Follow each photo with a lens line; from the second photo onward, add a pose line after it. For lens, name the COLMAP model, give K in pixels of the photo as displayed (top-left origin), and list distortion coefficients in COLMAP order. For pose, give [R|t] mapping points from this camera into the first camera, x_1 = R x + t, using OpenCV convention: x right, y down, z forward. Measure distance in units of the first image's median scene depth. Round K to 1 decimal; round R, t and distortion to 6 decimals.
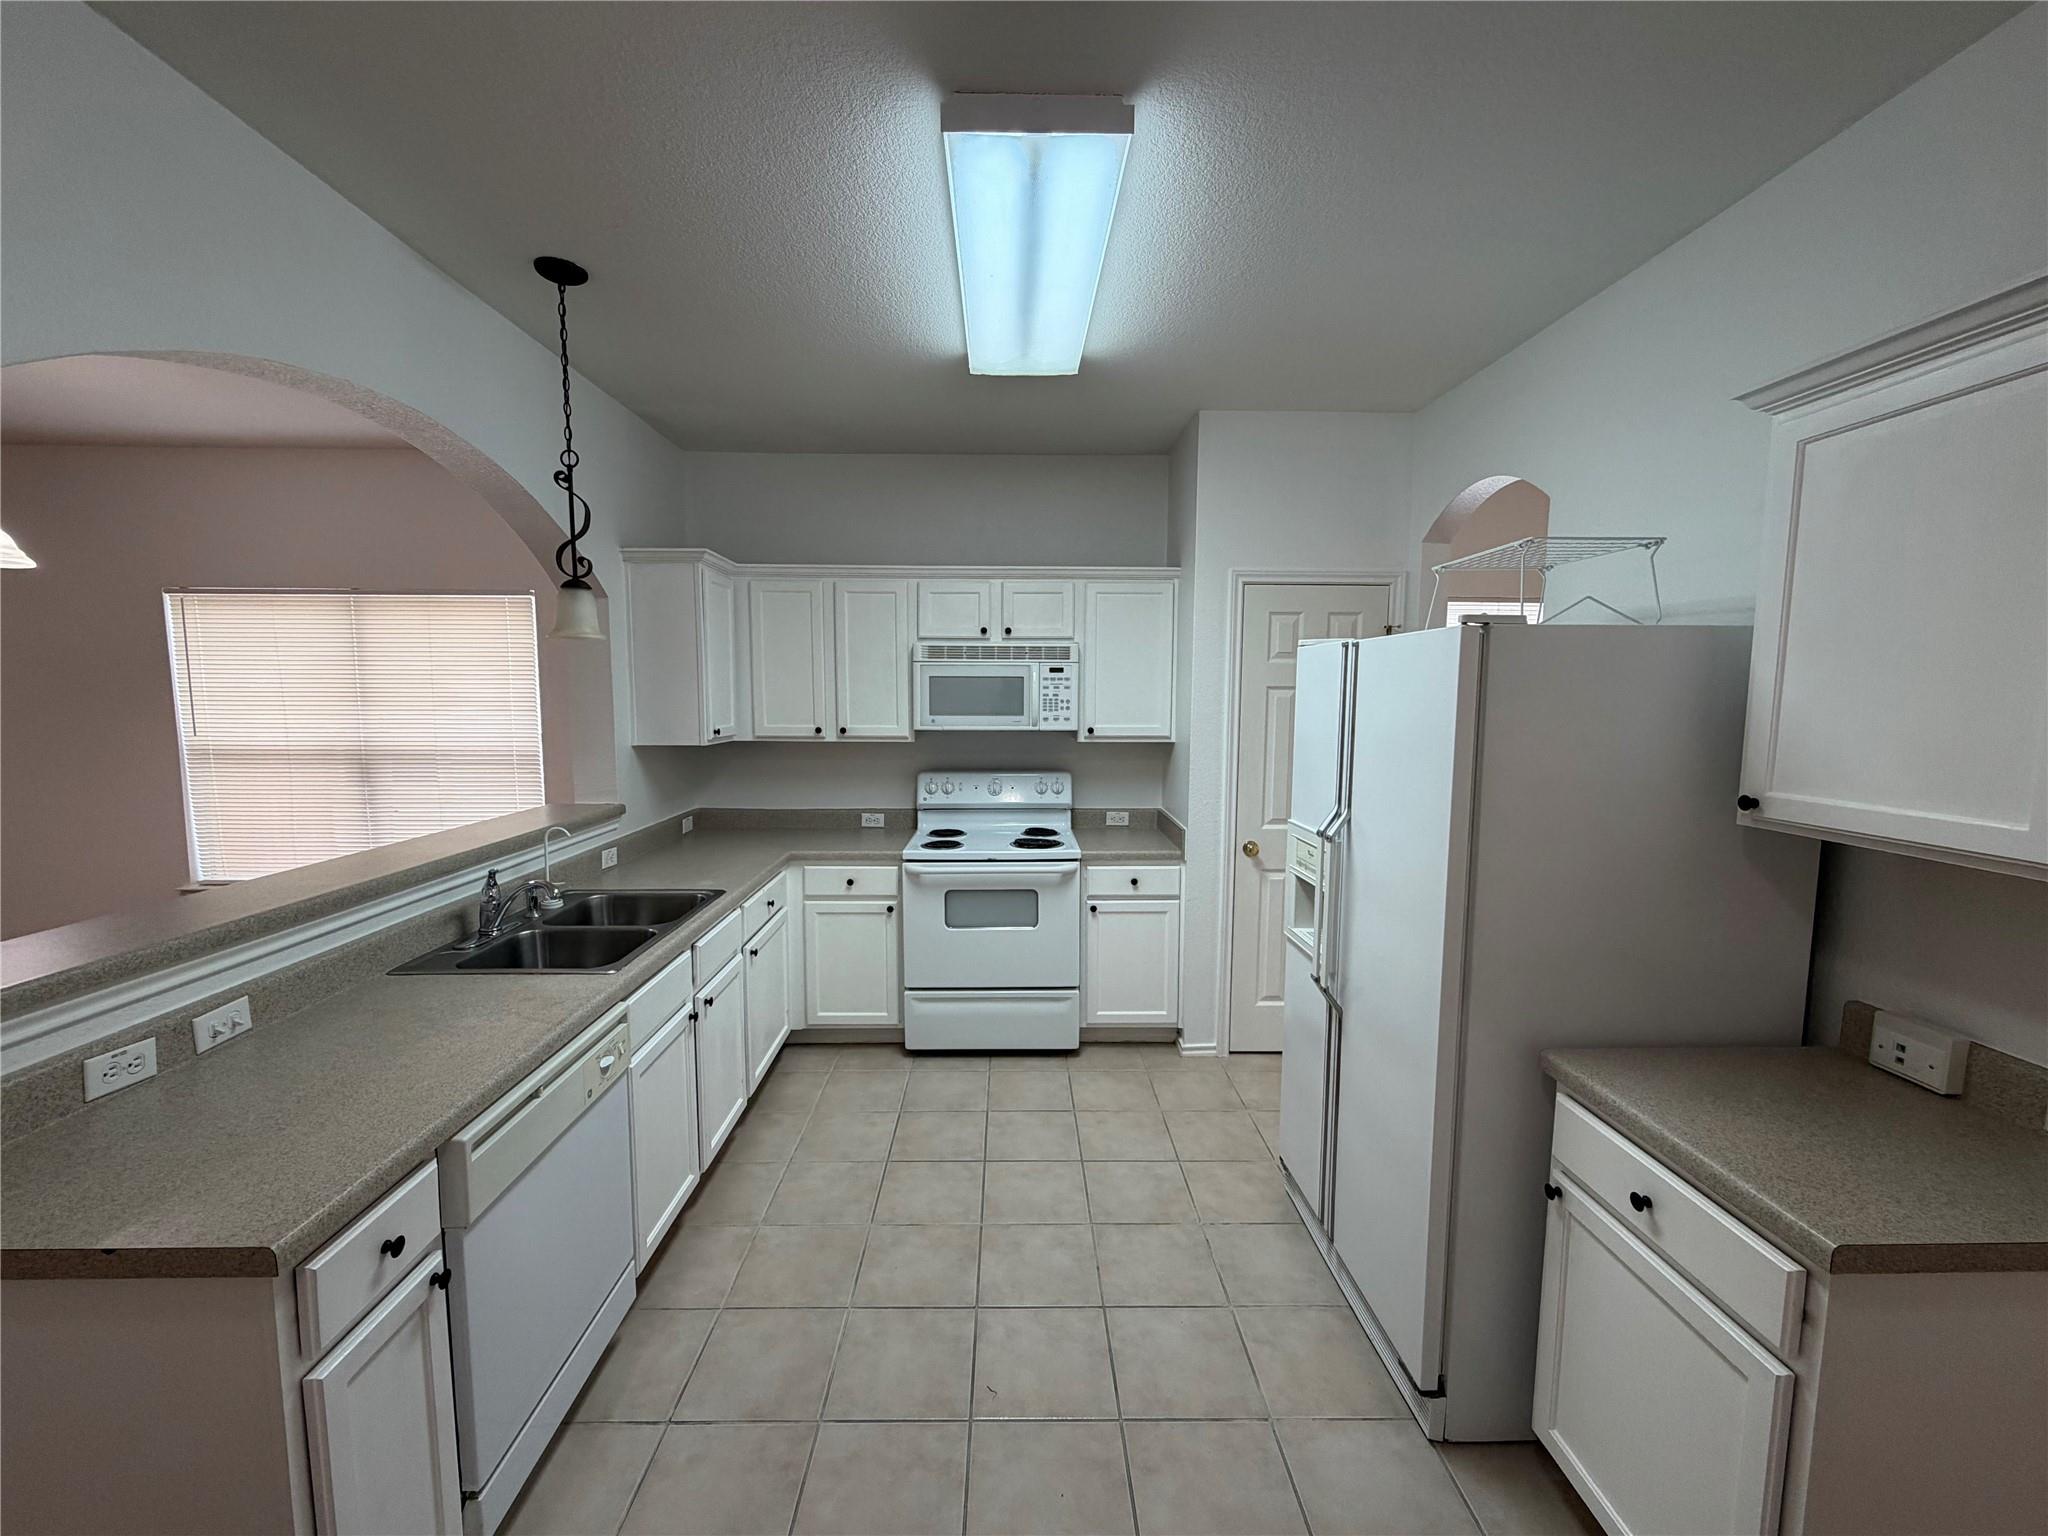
lens RADIAL K [[815.9, 0, 1024.0], [0, 815.9, 768.0], [0, 0, 1]] dist [0.000220, 0.000029]
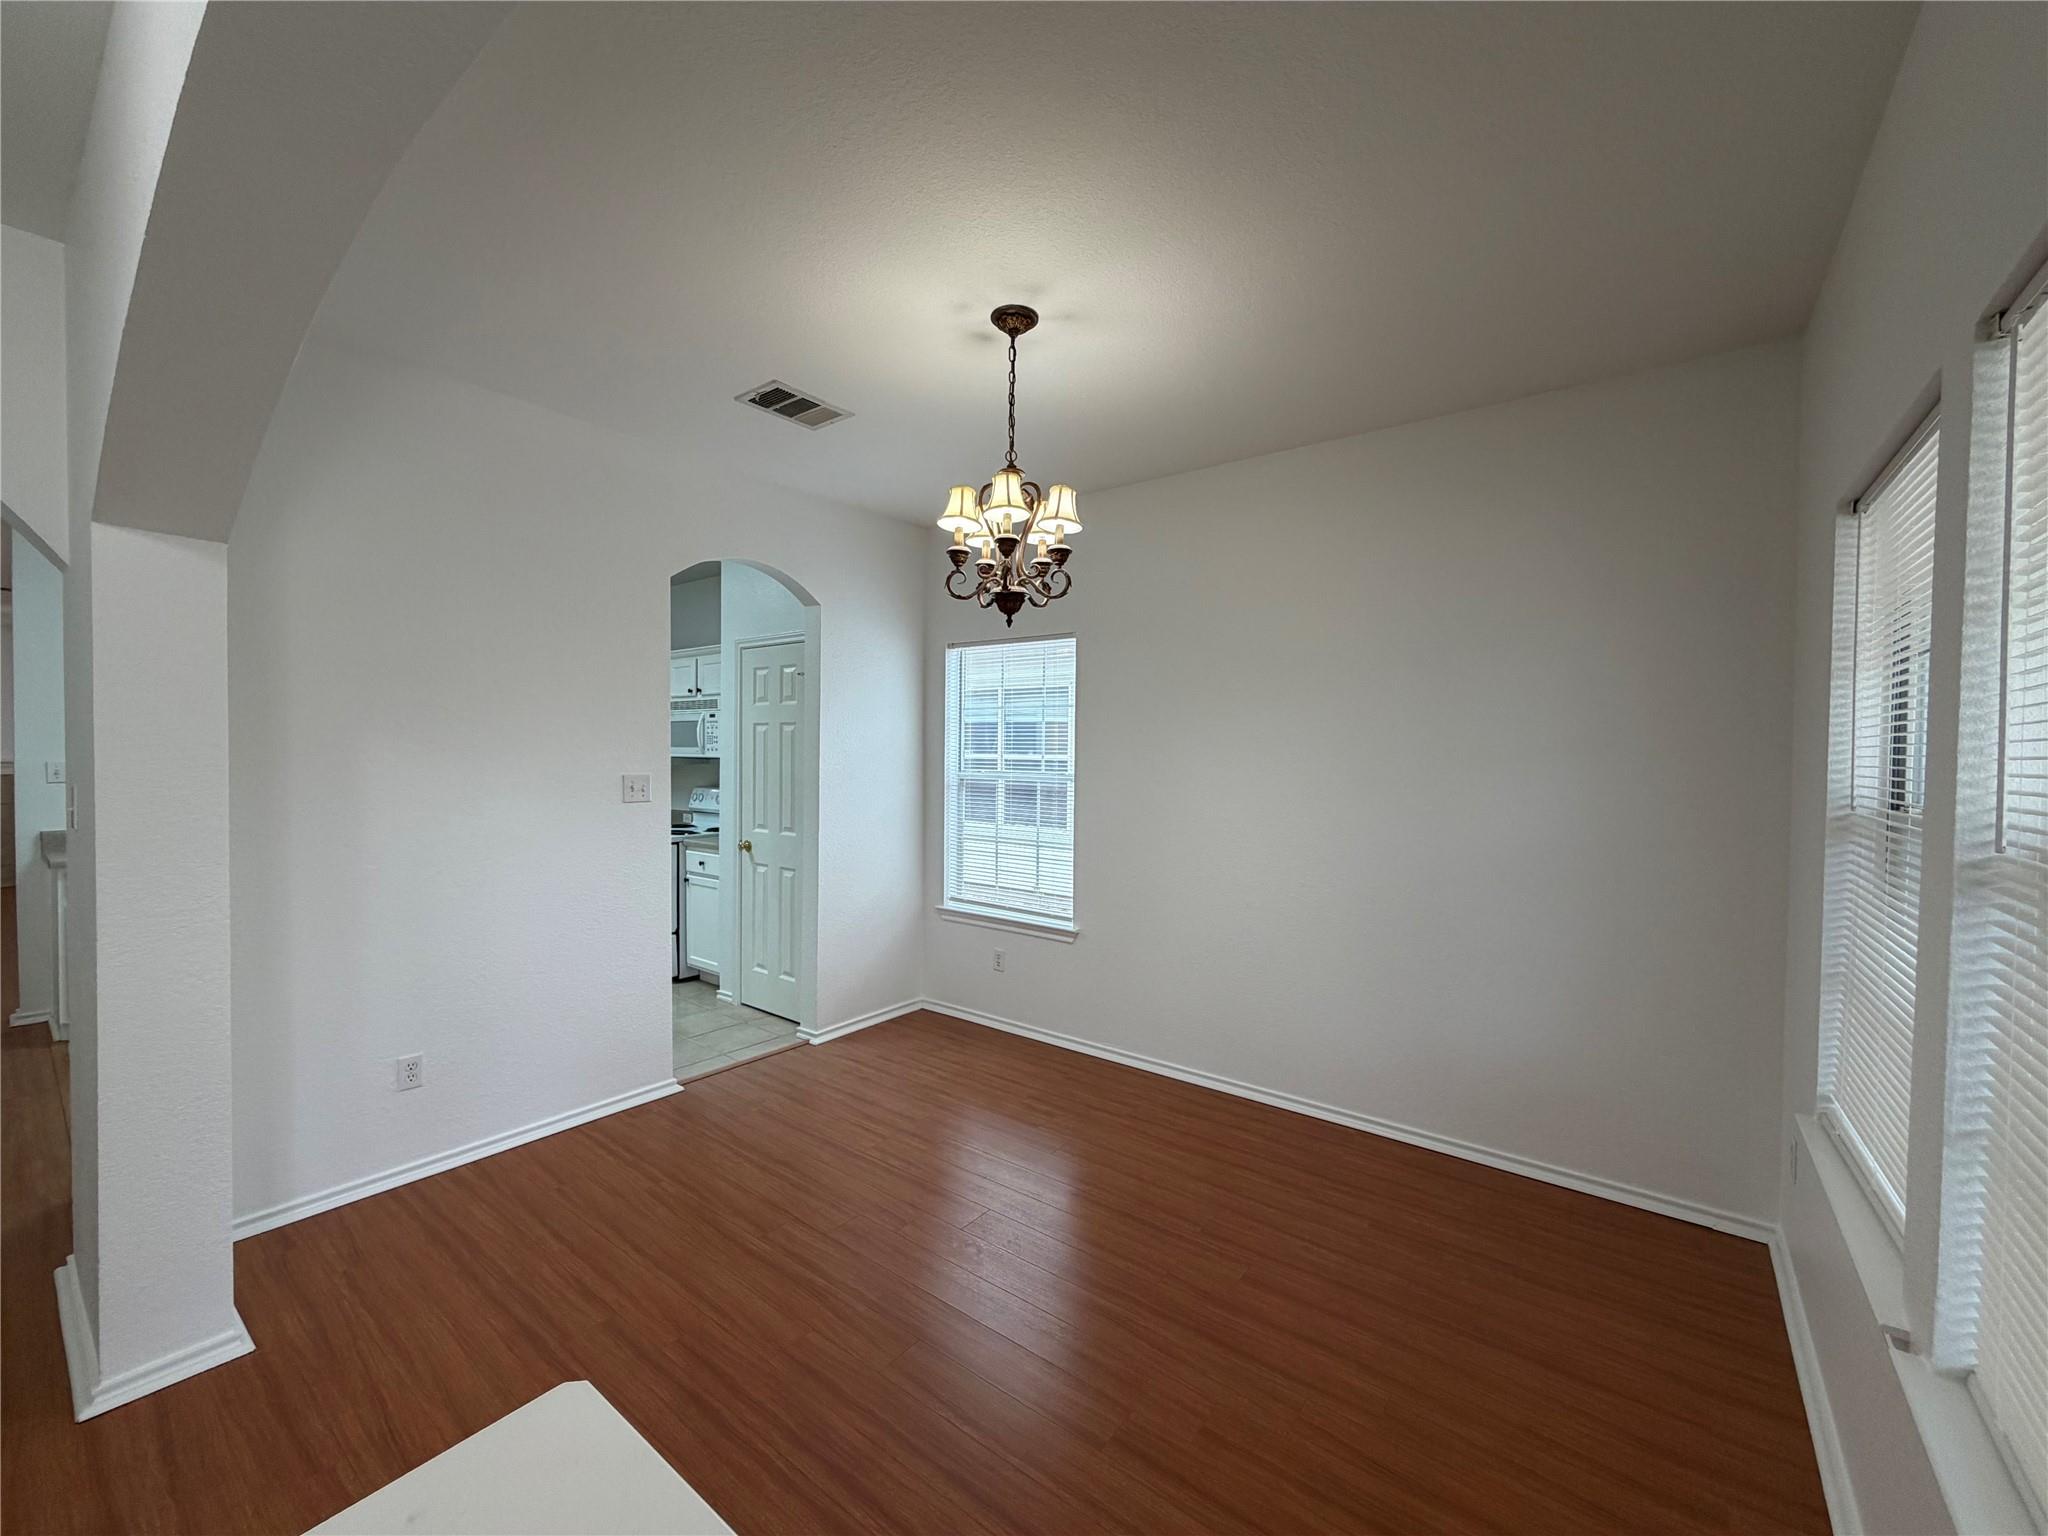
lens RADIAL K [[815.9, 0, 1024.0], [0, 815.9, 768.0], [0, 0, 1]] dist [0.000220, 0.000029]
pose [[0.778413, 0.020613, -0.627414, 1.436932], [-0.077654, 0.994946, -0.063655, 0.022598], [0.622931, 0.098271, 0.776080, 0.240439]]
